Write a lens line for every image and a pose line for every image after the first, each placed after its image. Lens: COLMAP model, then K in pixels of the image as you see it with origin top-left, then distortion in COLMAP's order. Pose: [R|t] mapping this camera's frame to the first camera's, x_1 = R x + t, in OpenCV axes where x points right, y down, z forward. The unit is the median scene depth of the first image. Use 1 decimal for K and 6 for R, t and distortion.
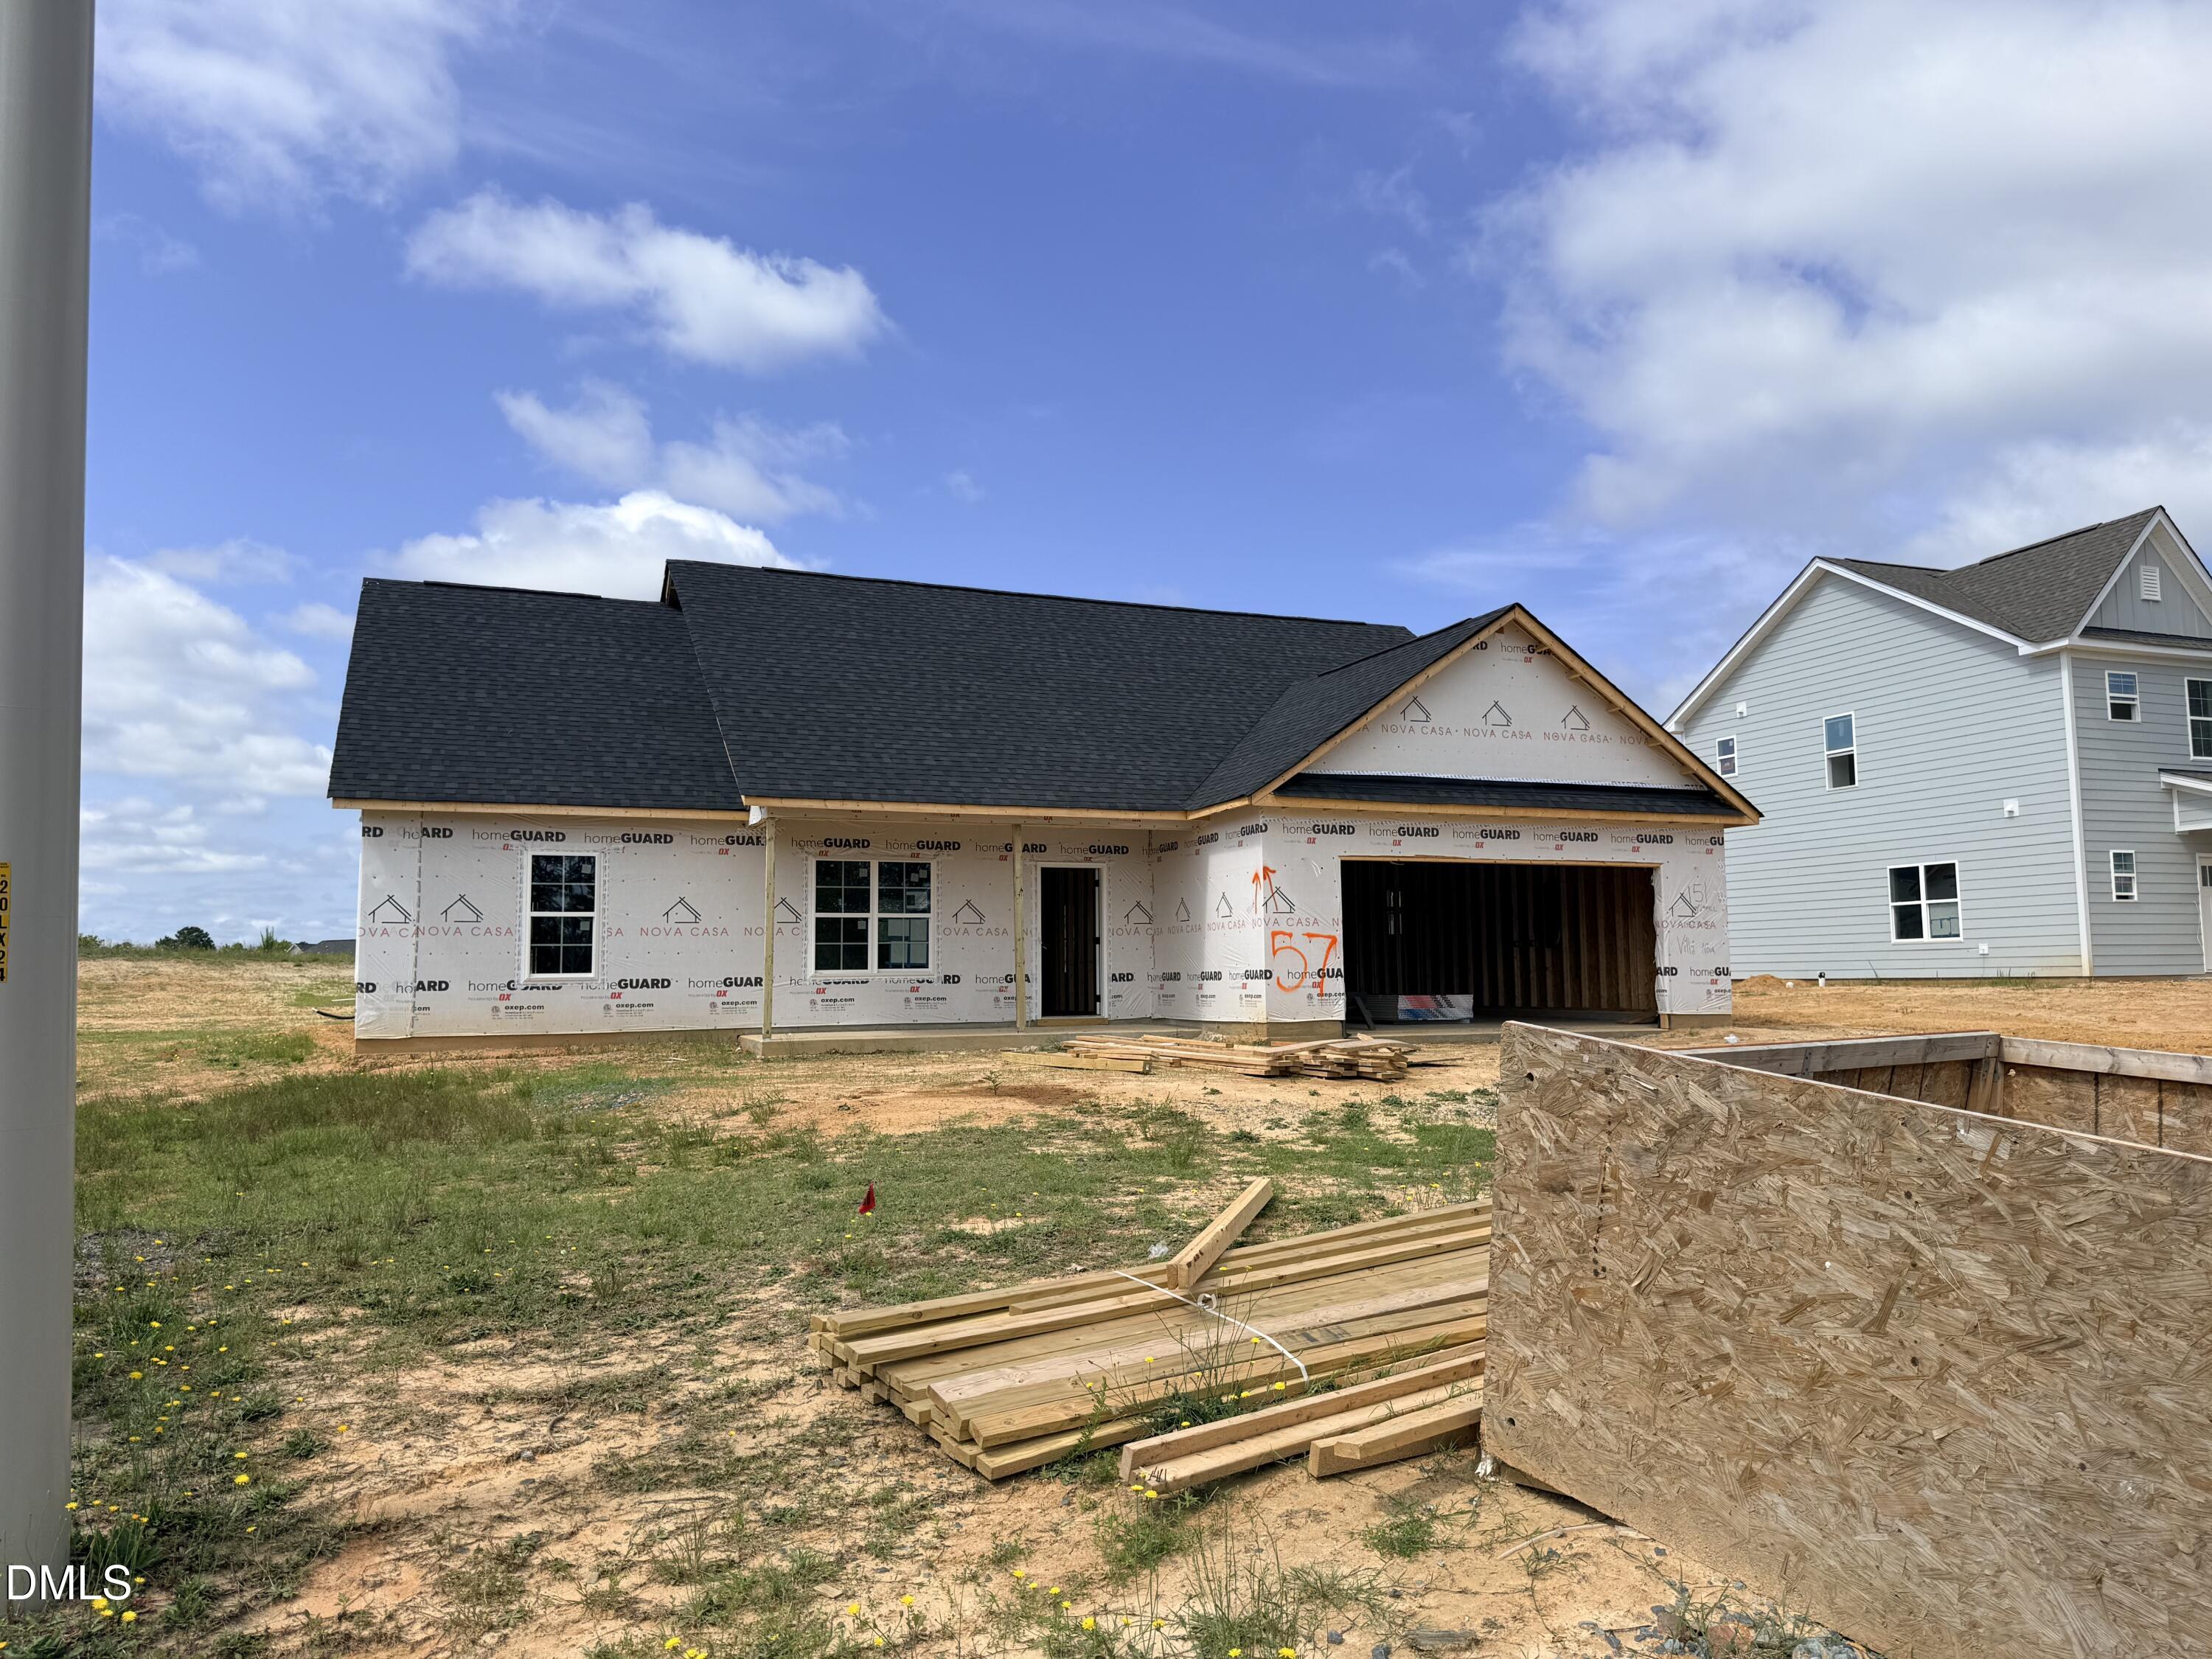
lens RADIAL K [[1559.4, 0, 1106.0], [0, 1559.4, 829.5], [0, 0, 1]] dist [0.178690, -0.318956]
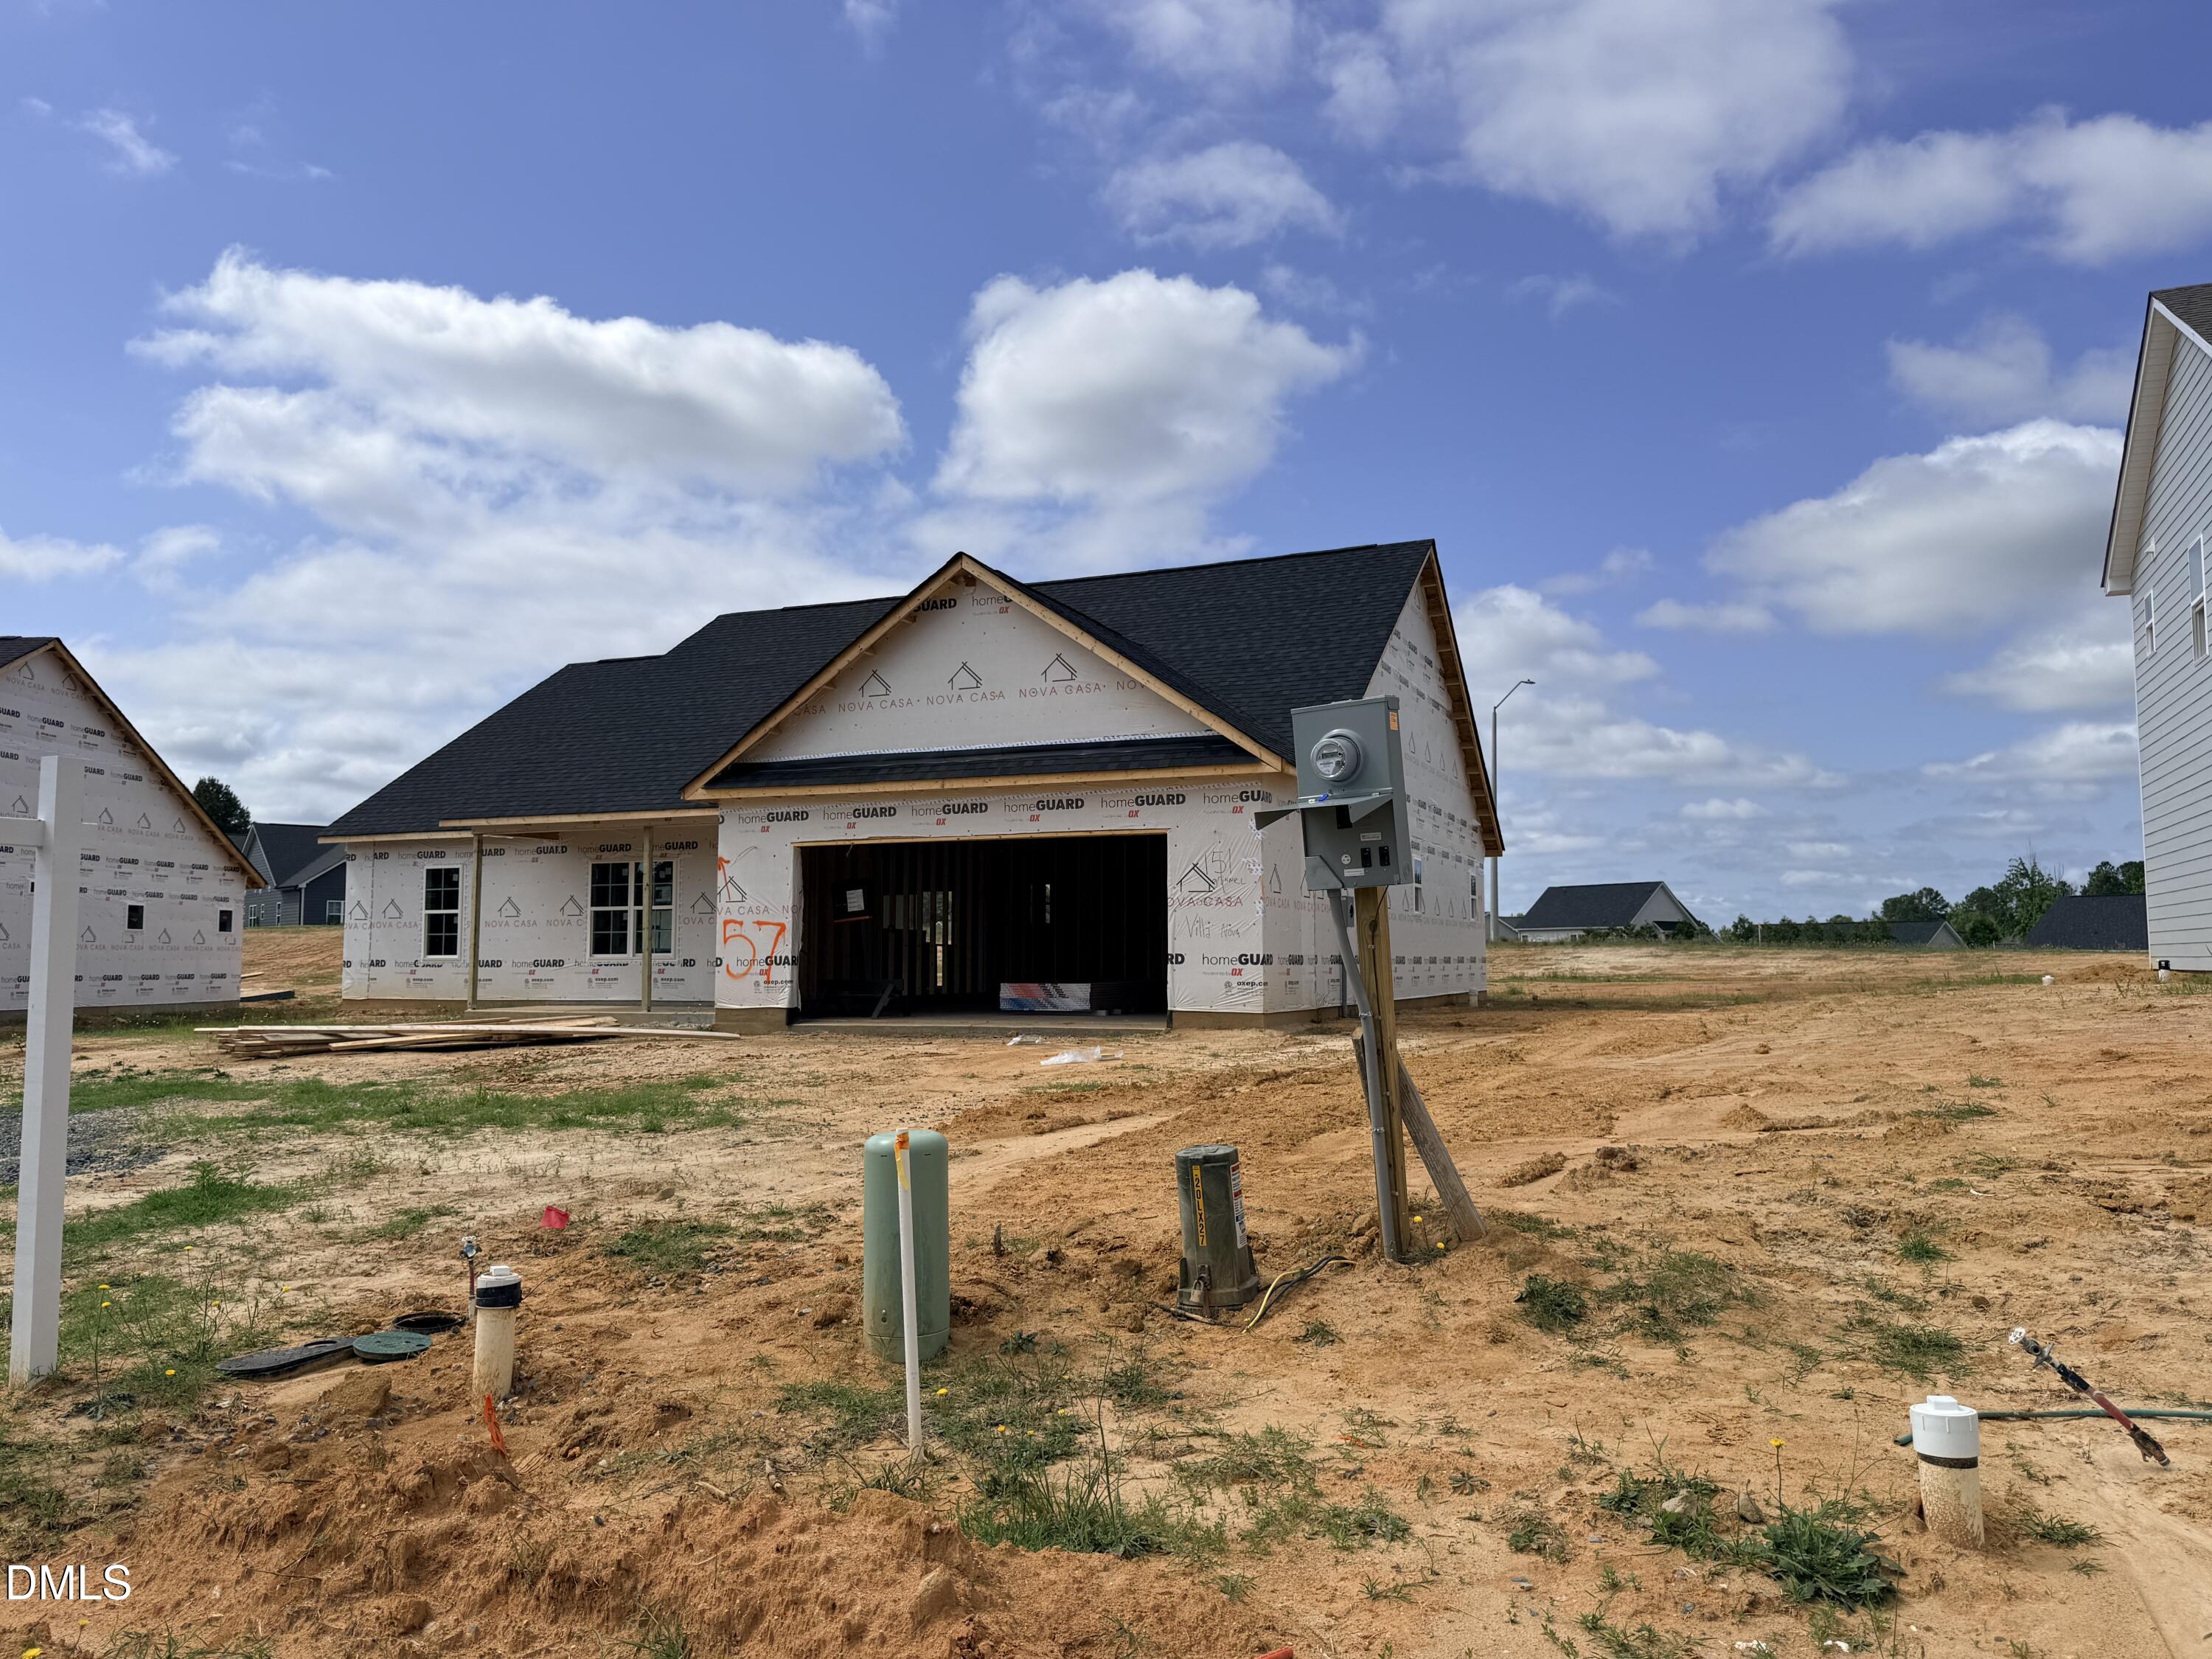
lens RADIAL K [[1572.1, 0, 1106.0], [0, 1572.1, 829.5], [0, 0, 1]] dist [0.053745, -0.000145]
pose [[0.704993, -0.049622, -0.707477, 0.958163], [0.062672, 0.998006, -0.007548, 0.027401], [0.706440, -0.039018, 0.706697, 0.418365]]
